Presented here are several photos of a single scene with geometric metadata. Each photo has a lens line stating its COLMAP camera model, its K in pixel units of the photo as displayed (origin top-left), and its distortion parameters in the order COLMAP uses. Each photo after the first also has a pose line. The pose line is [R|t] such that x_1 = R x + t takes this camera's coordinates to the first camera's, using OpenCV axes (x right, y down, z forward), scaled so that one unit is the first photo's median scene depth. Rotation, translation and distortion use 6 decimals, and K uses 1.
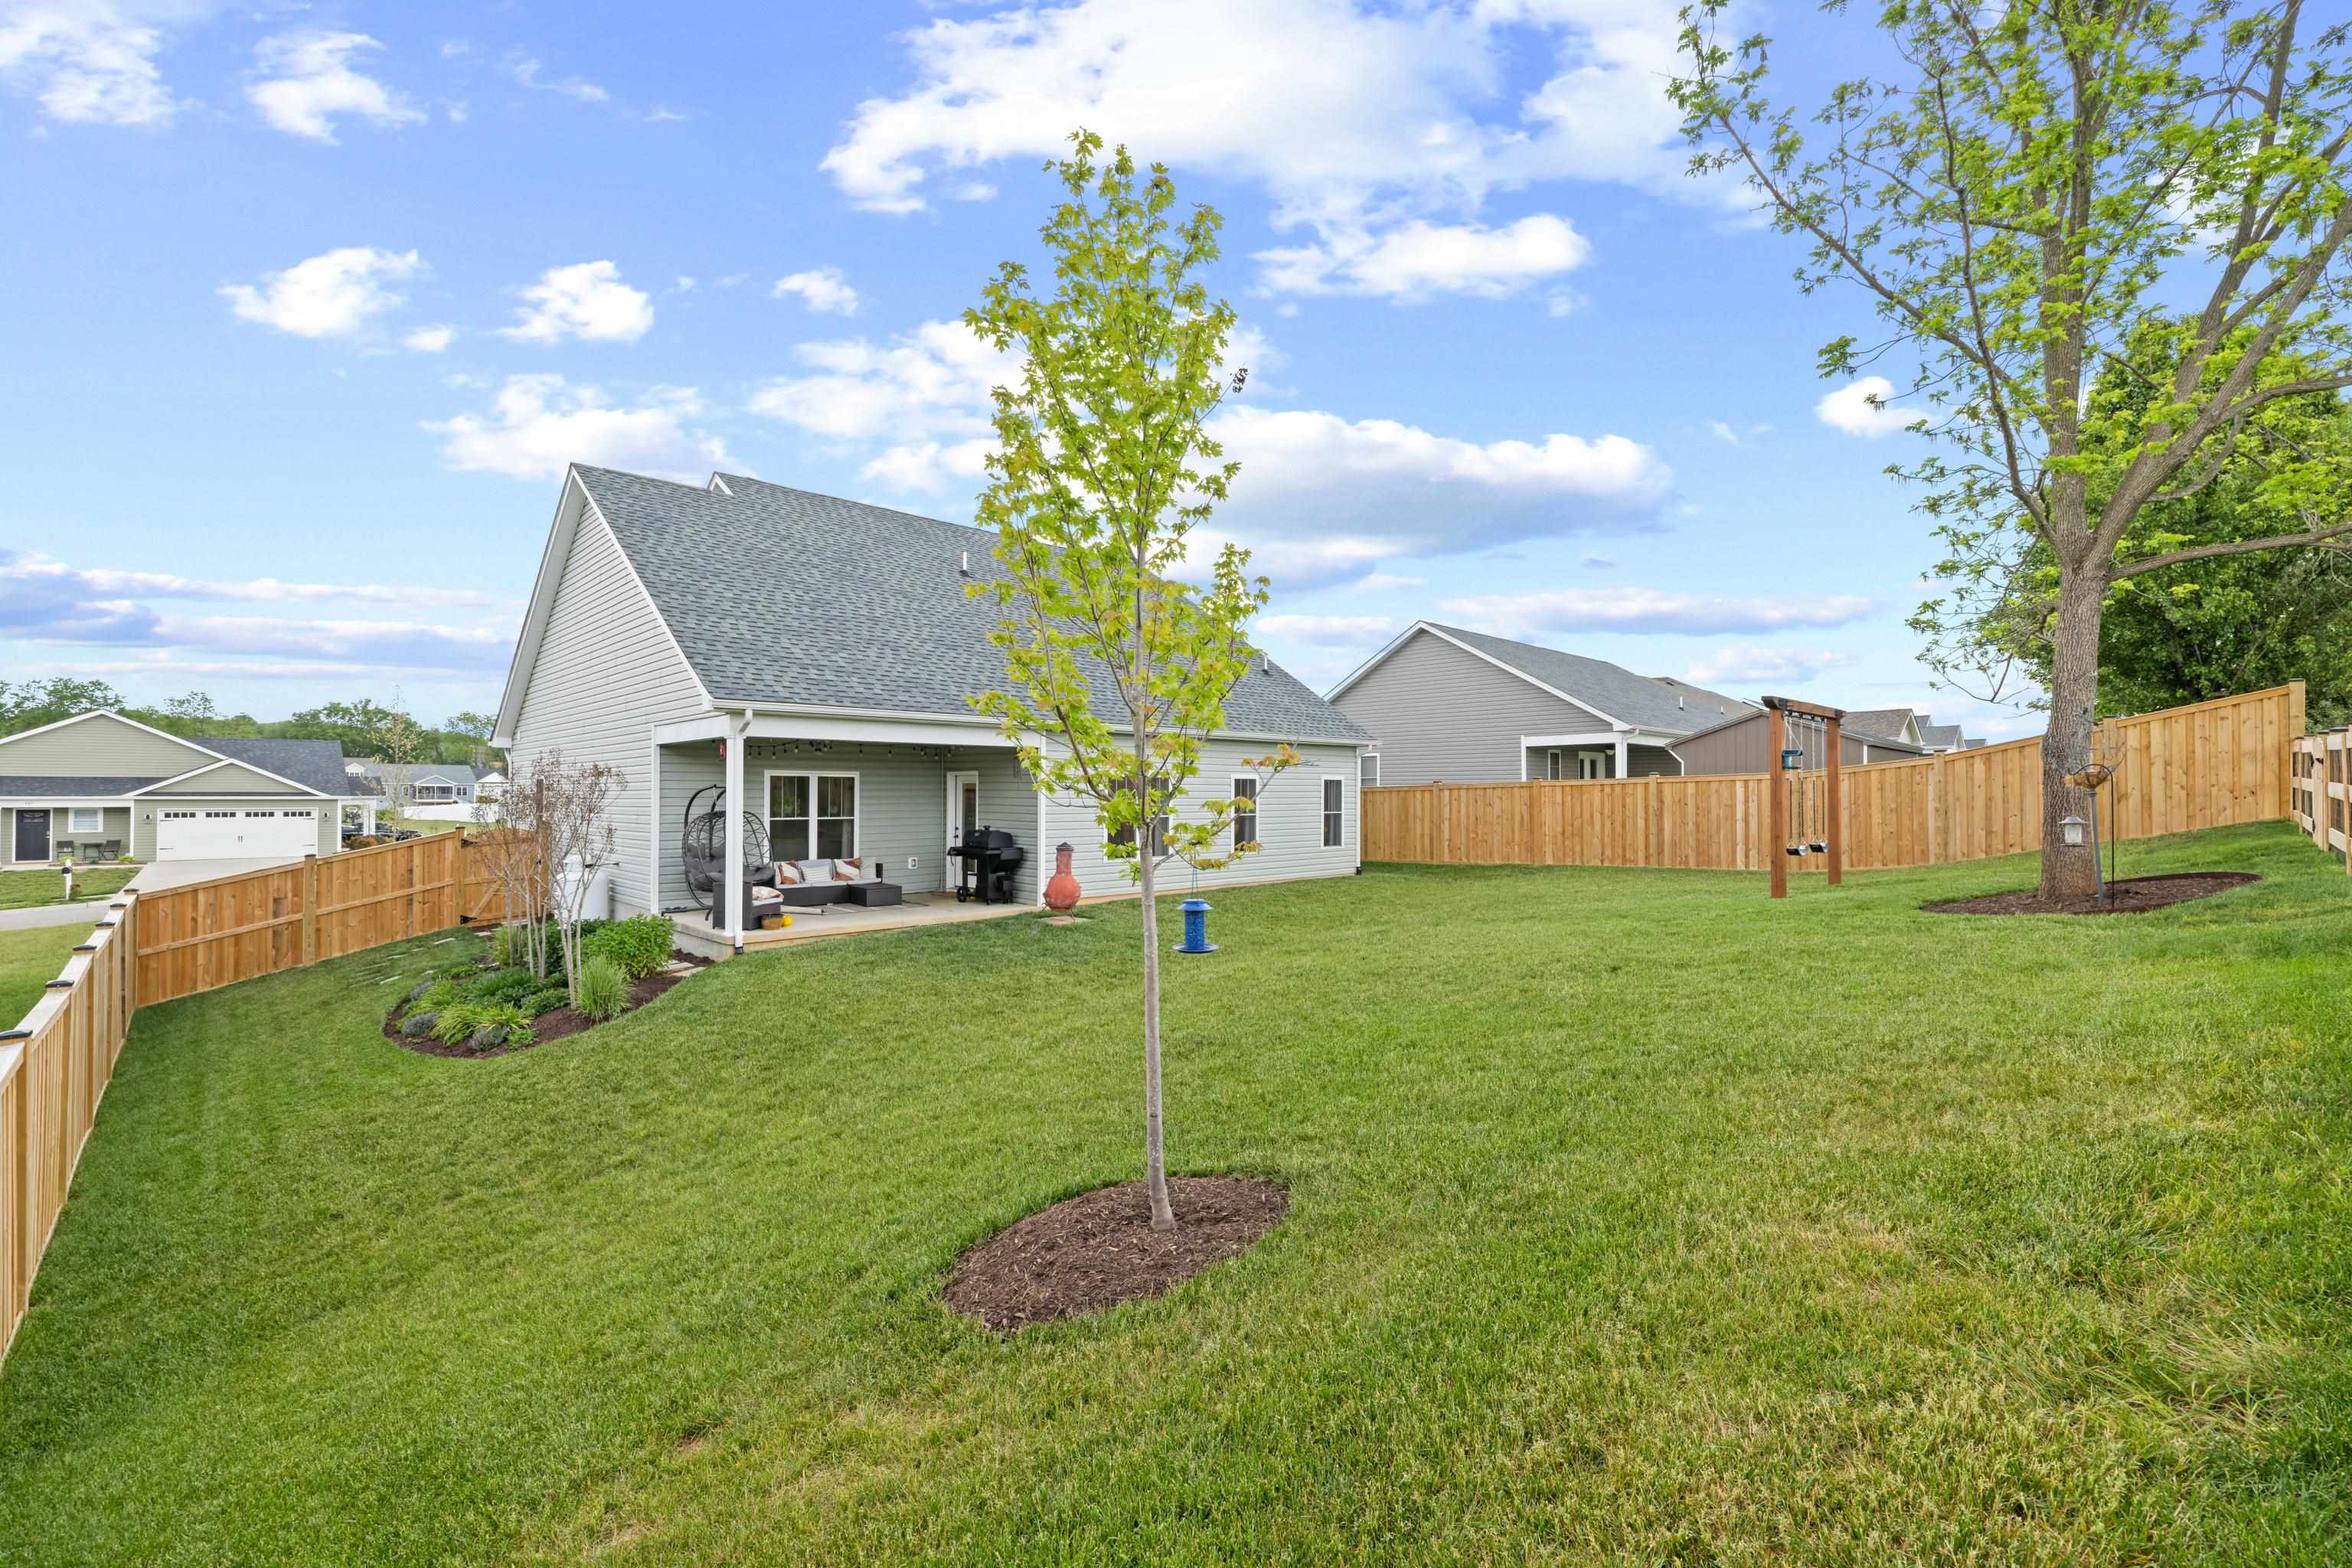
lens RADIAL K [[1010.3, 0, 1179.6], [0, 1010.3, 781.9], [0, 0, 1]] dist [0.003634, 0.000760]
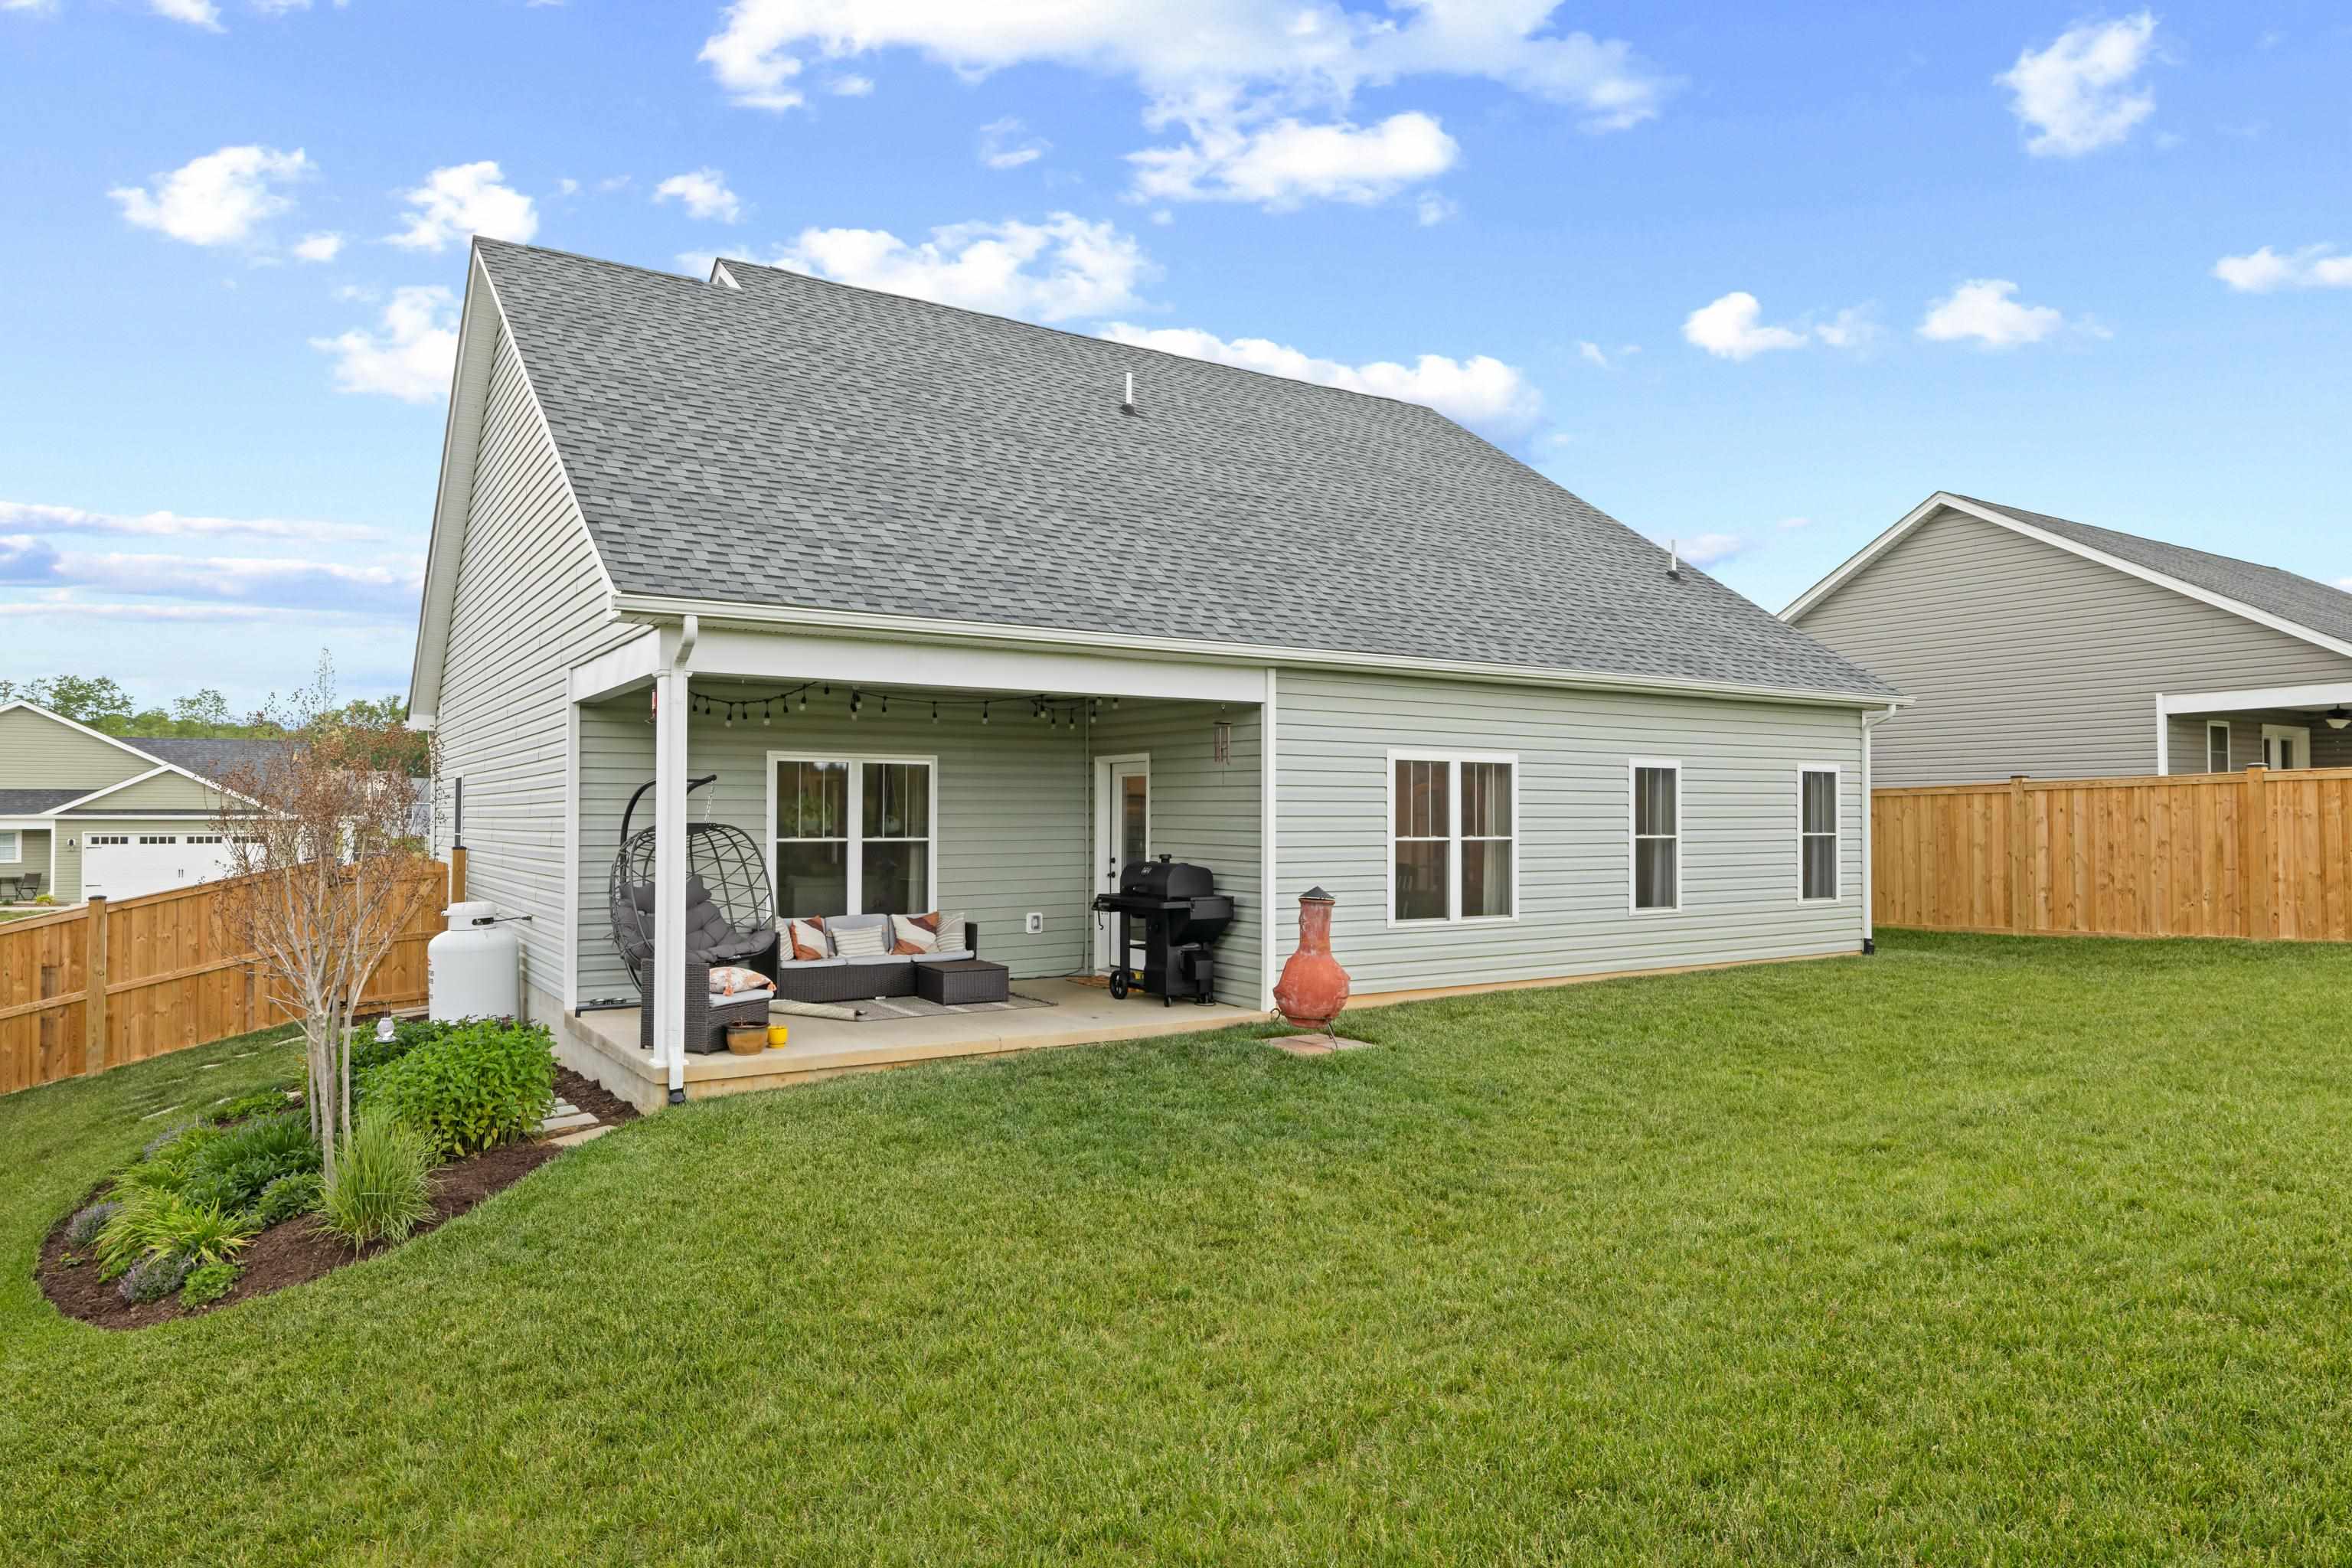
lens RADIAL K [[1474.7, 0, 1171.2], [0, 1474.7, 782.9], [0, 0, 1]] dist [-0.001240, -0.000723]
pose [[0.981207, -0.005359, -0.192883, -0.039146], [0.003203, 0.999929, -0.011490, 0.015091], [0.192930, 0.010656, 0.981155, 0.247188]]
